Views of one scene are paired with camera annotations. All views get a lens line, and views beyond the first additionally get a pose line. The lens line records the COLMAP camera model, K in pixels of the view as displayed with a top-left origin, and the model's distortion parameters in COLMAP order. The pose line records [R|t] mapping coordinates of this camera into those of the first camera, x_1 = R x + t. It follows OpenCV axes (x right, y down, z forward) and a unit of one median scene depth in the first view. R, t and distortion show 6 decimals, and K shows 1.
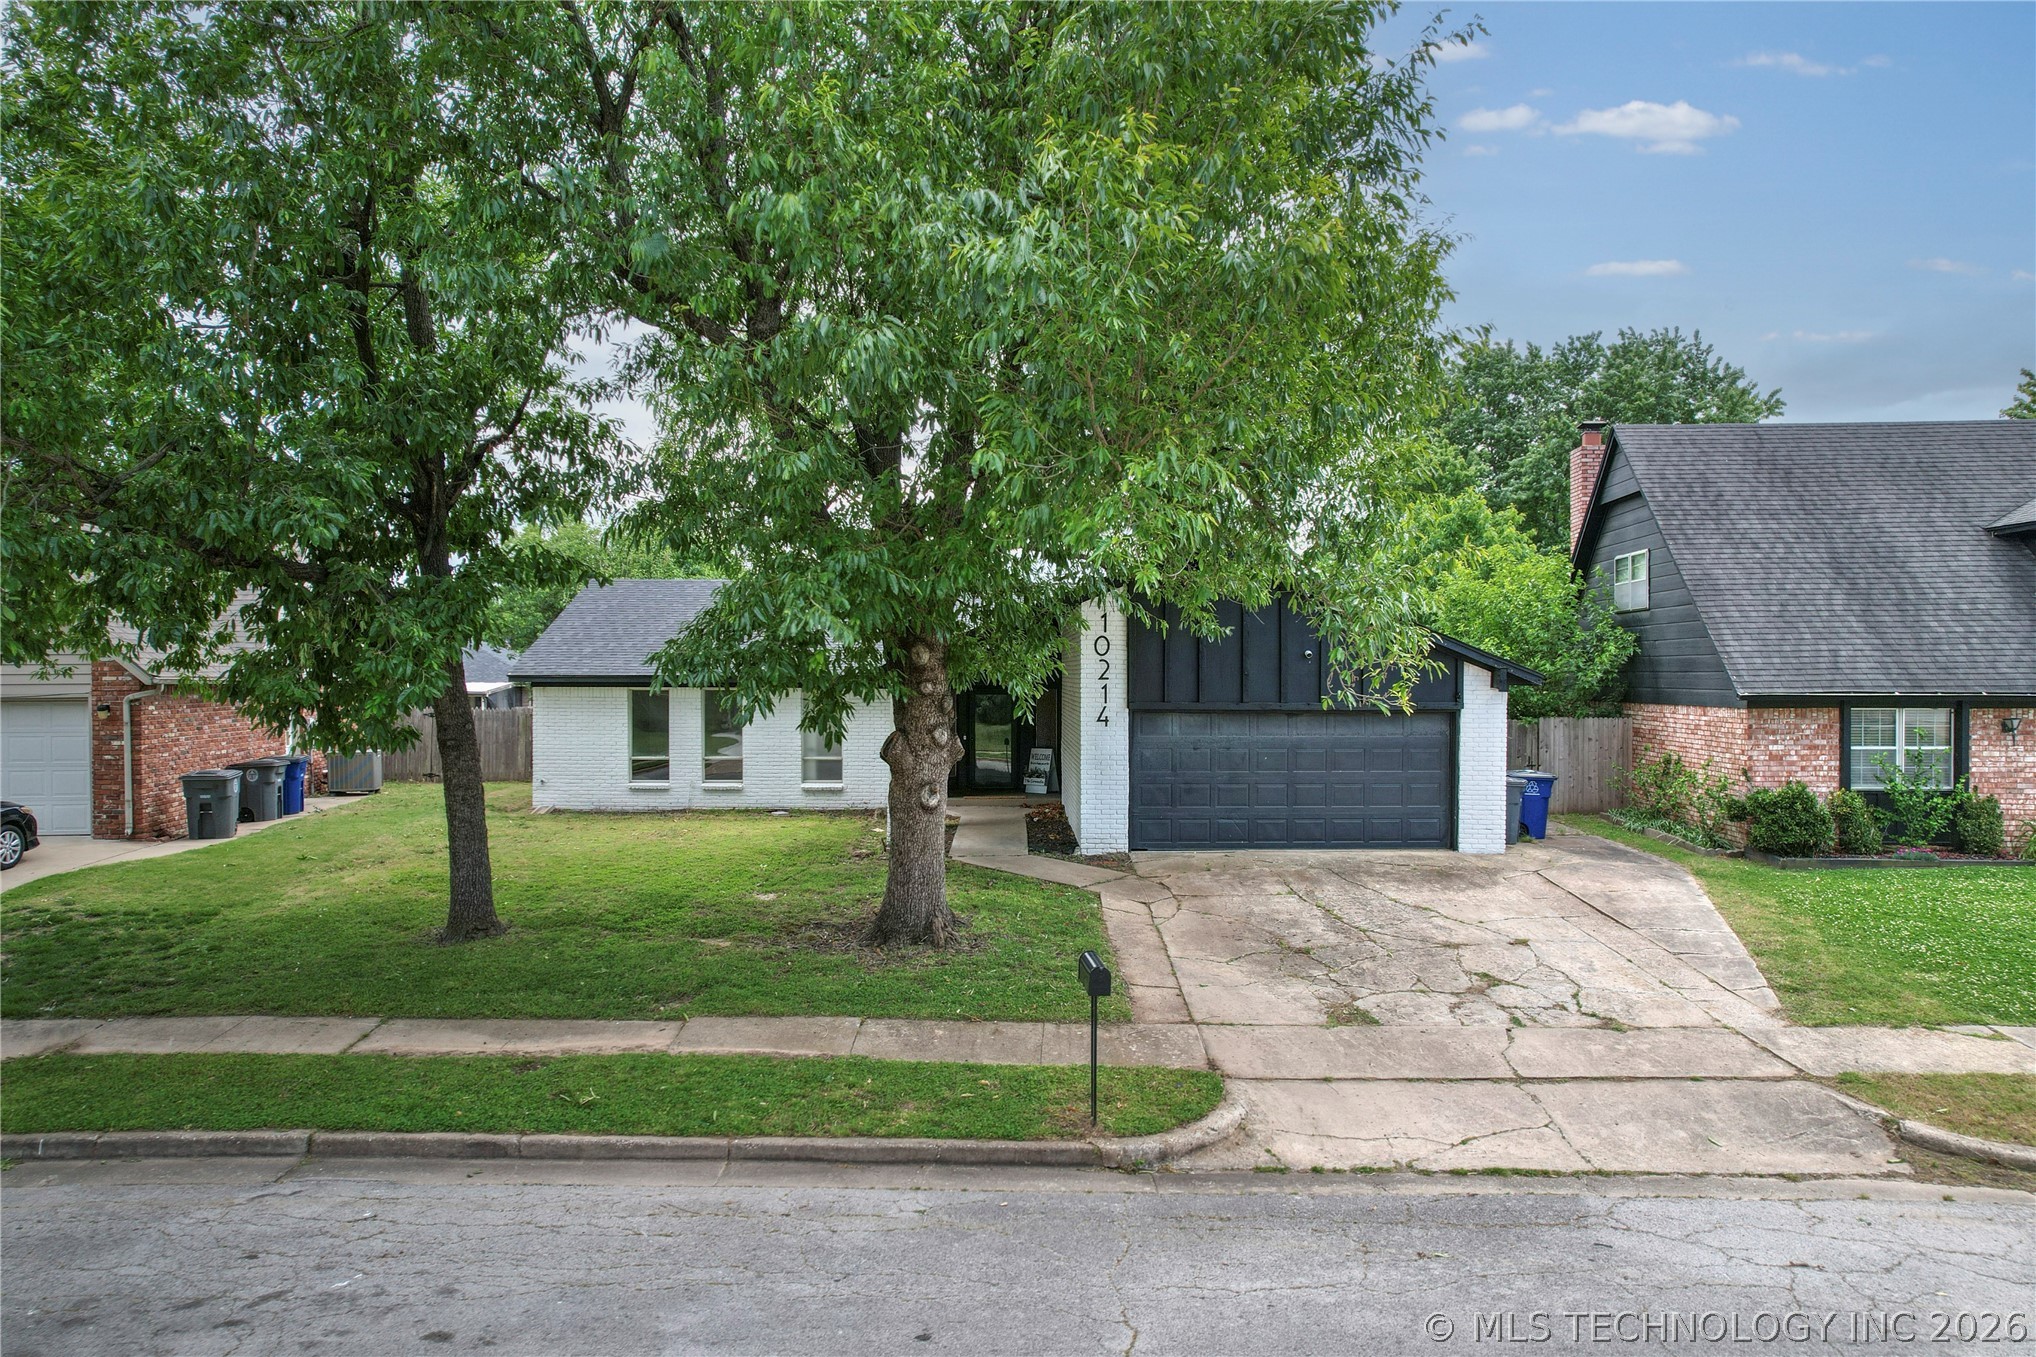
lens RADIAL K [[1302.9, 0, 1027.4], [0, 1302.9, 679.2], [0, 0, 1]] dist [-0.066823, 0.053547]
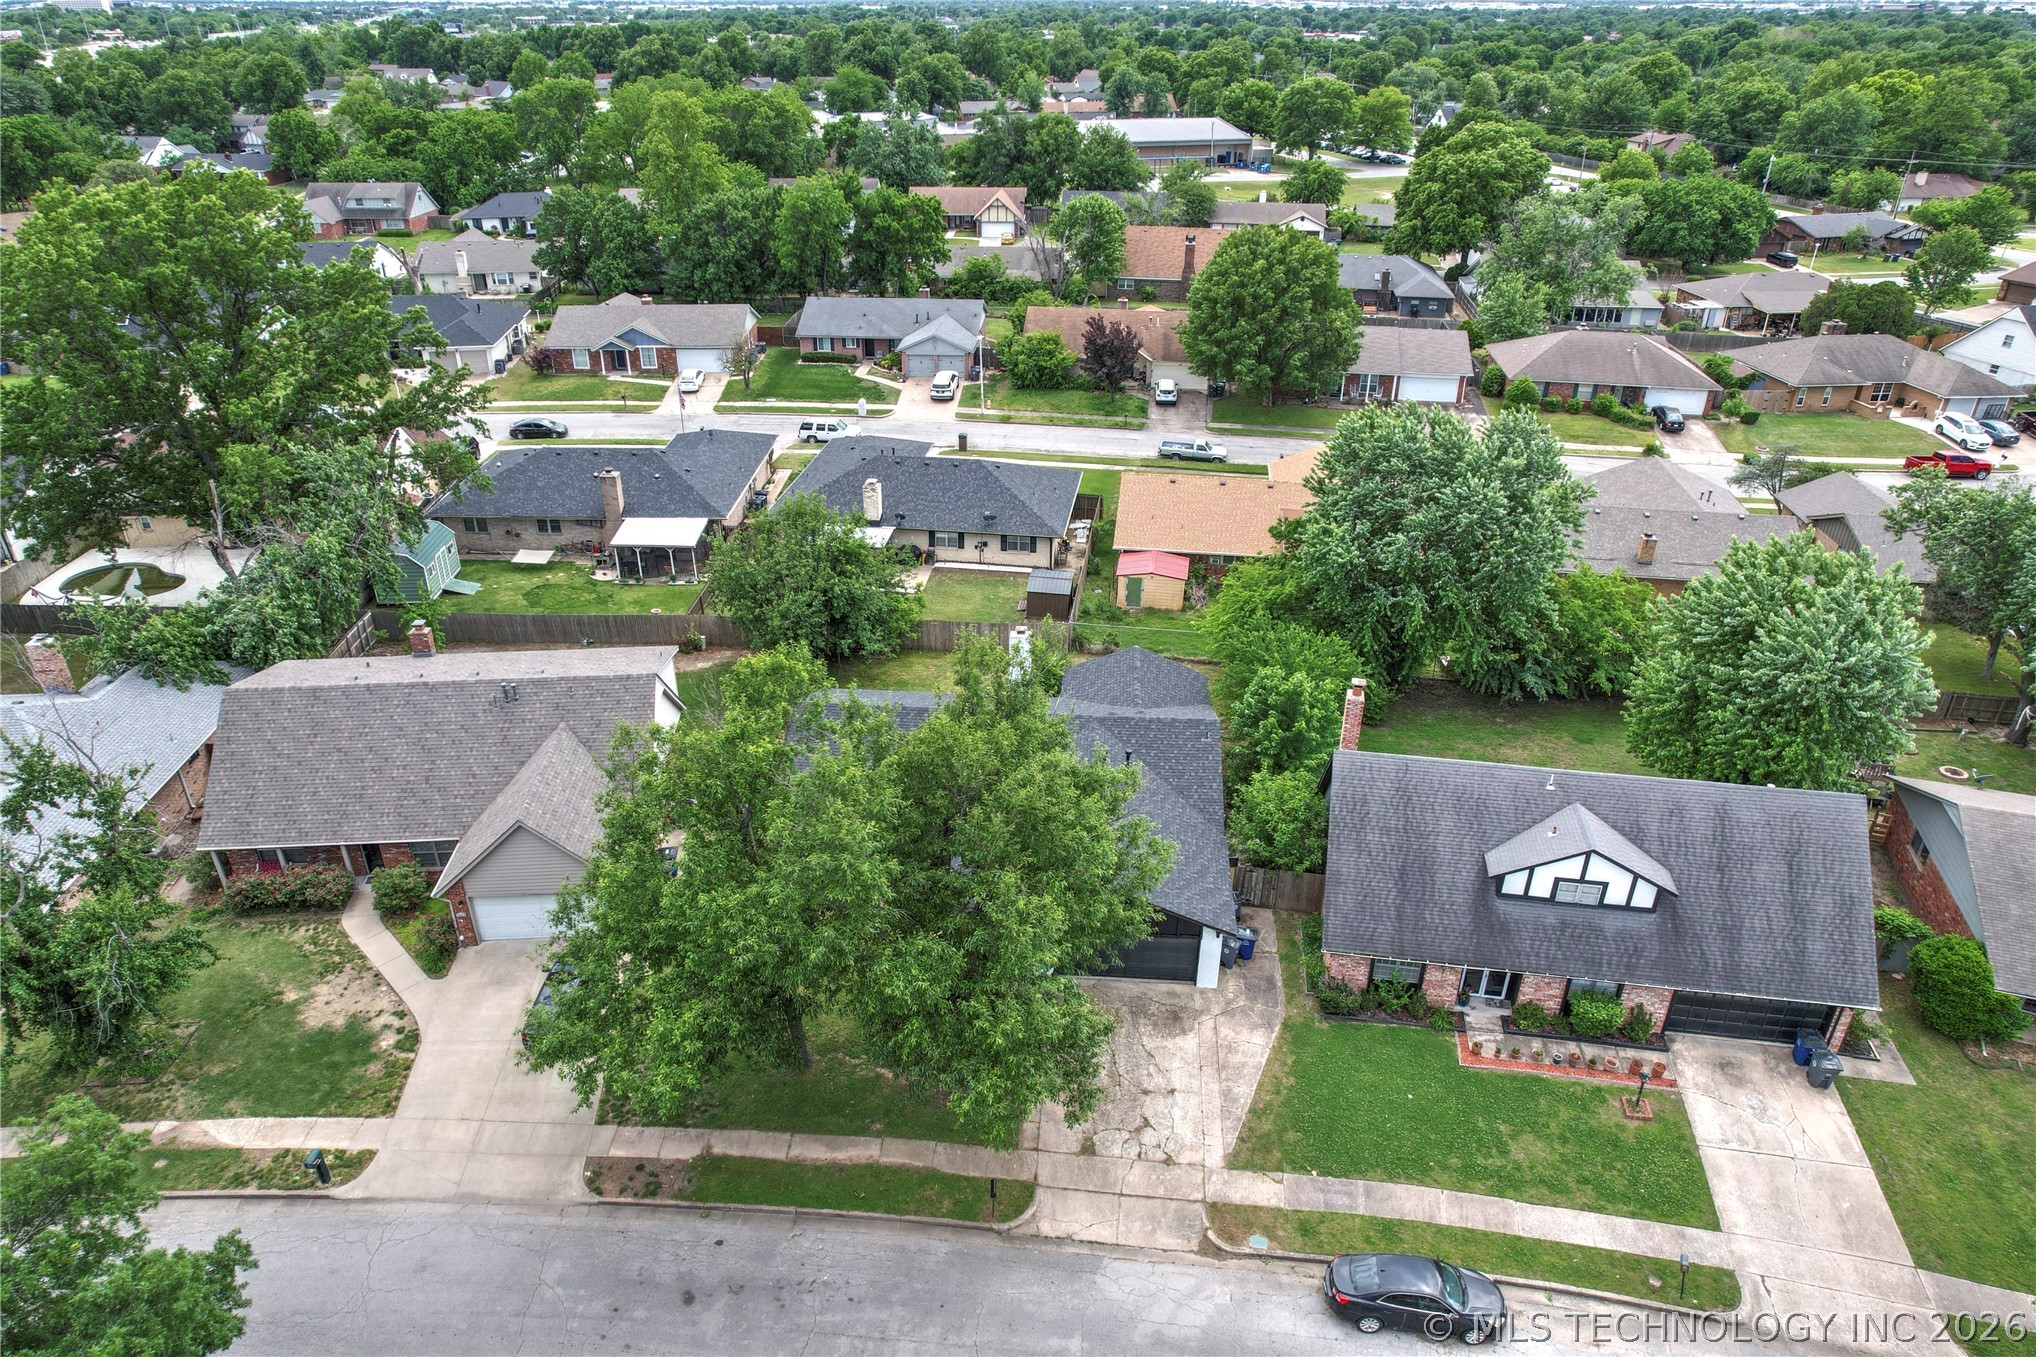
lens RADIAL K [[1302.9, 0, 1033.2], [0, 1302.9, 677.0], [0, 0, 1]] dist [-0.066823, 0.053547]
pose [[0.995901, 0.043392, -0.079363, 0.401999], [-0.002550, 0.890537, 0.454904, -2.810705], [0.090415, -0.452837, 0.886997, -1.658756]]
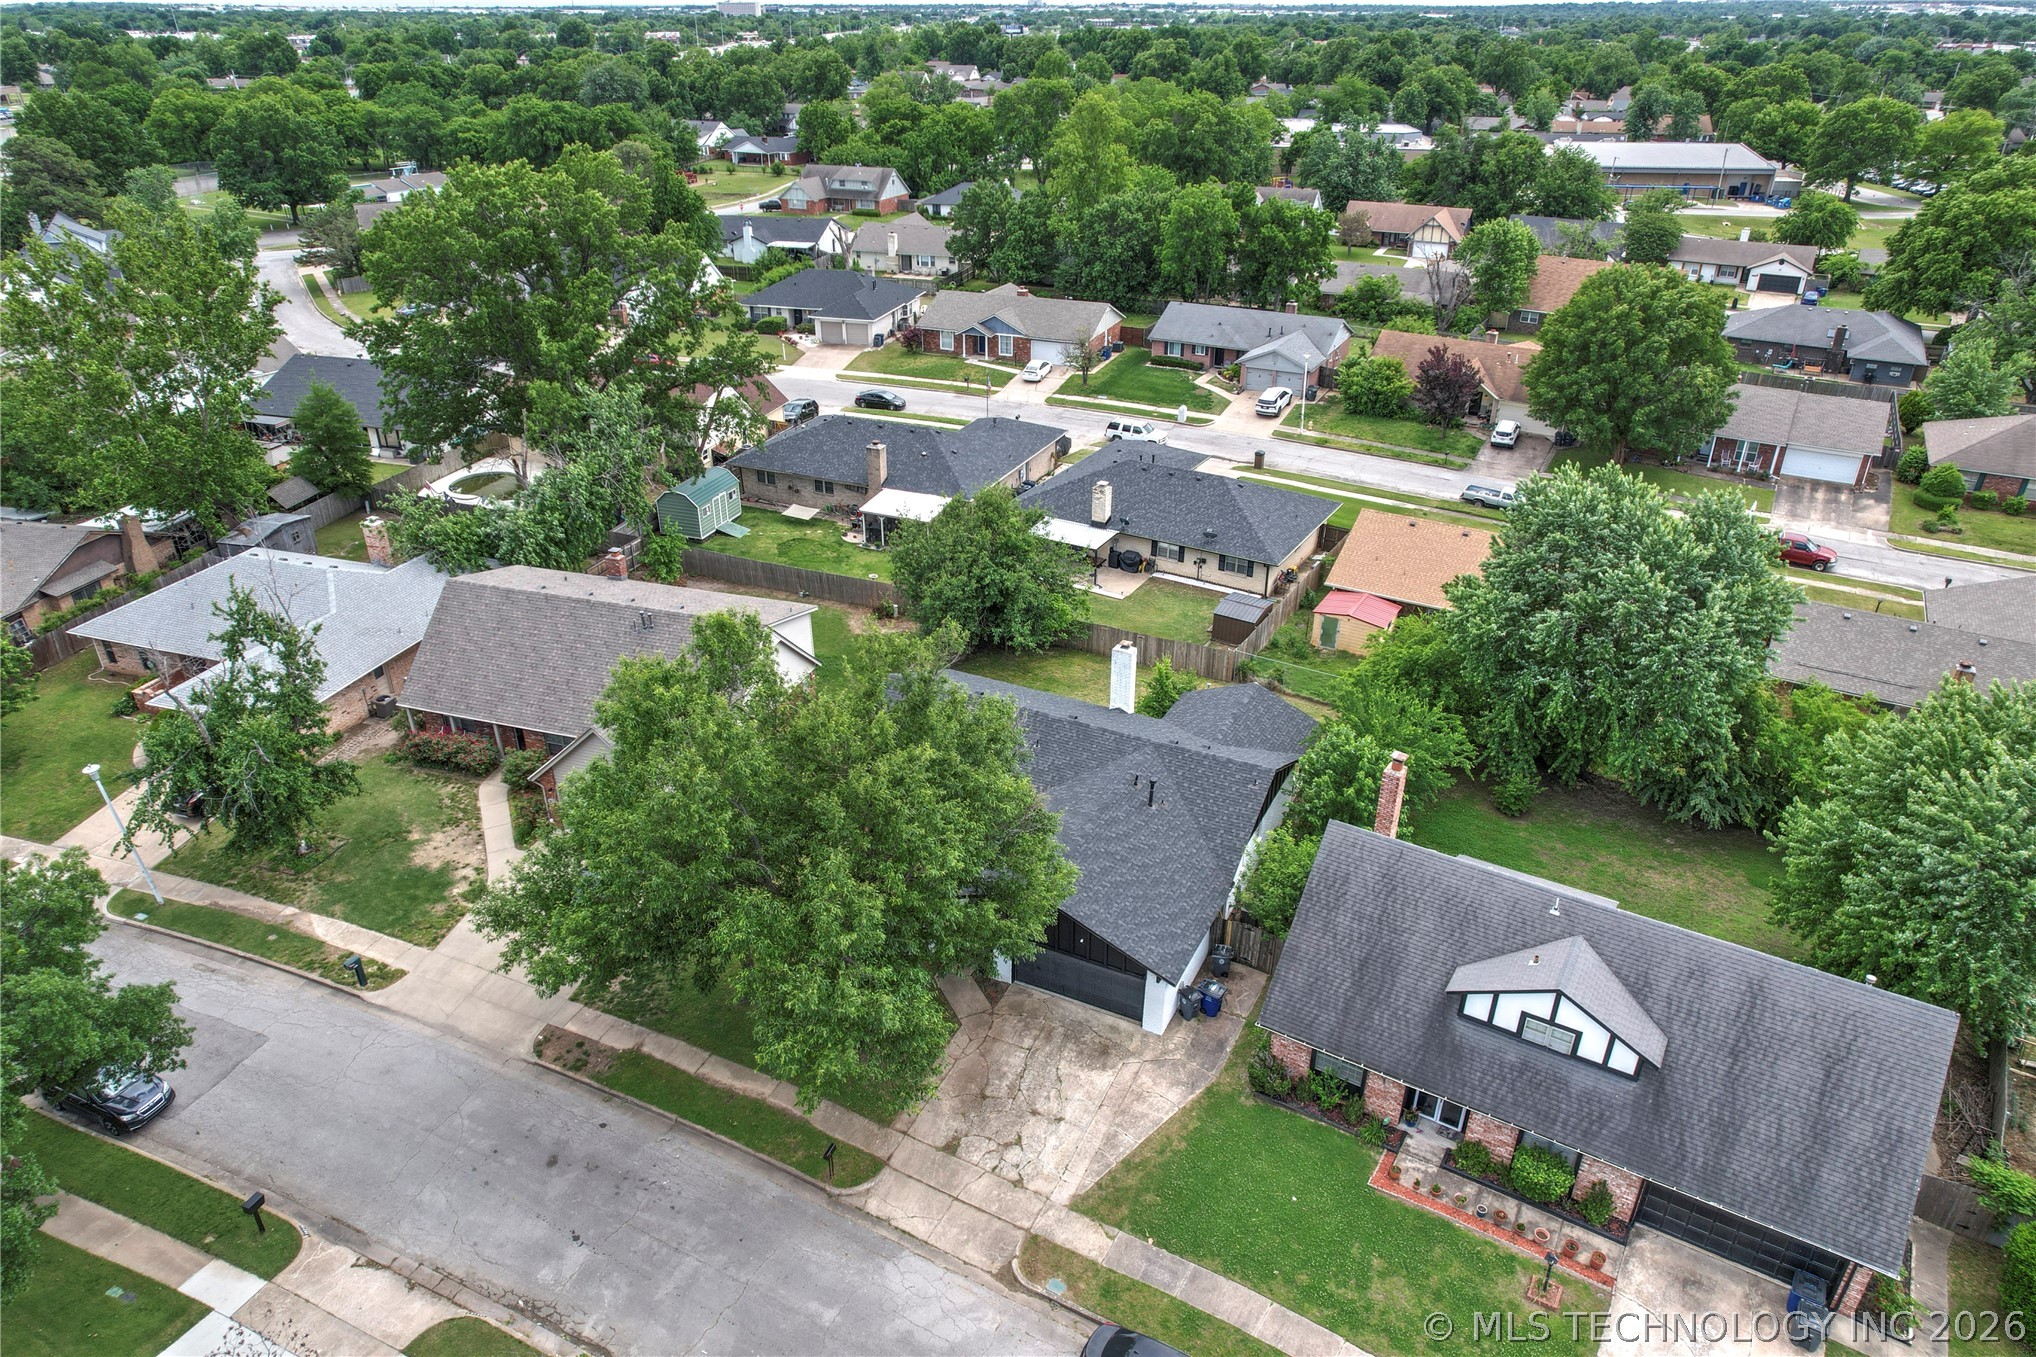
lens RADIAL K [[1302.9, 0, 1002.8], [0, 1302.9, 674.2], [0, 0, 1]] dist [-0.066823, 0.053547]
pose [[0.885697, 0.213726, -0.412144, 1.826632], [-0.005330, 0.892358, 0.451296, -2.847393], [0.464233, -0.397515, 0.791498, -1.297560]]
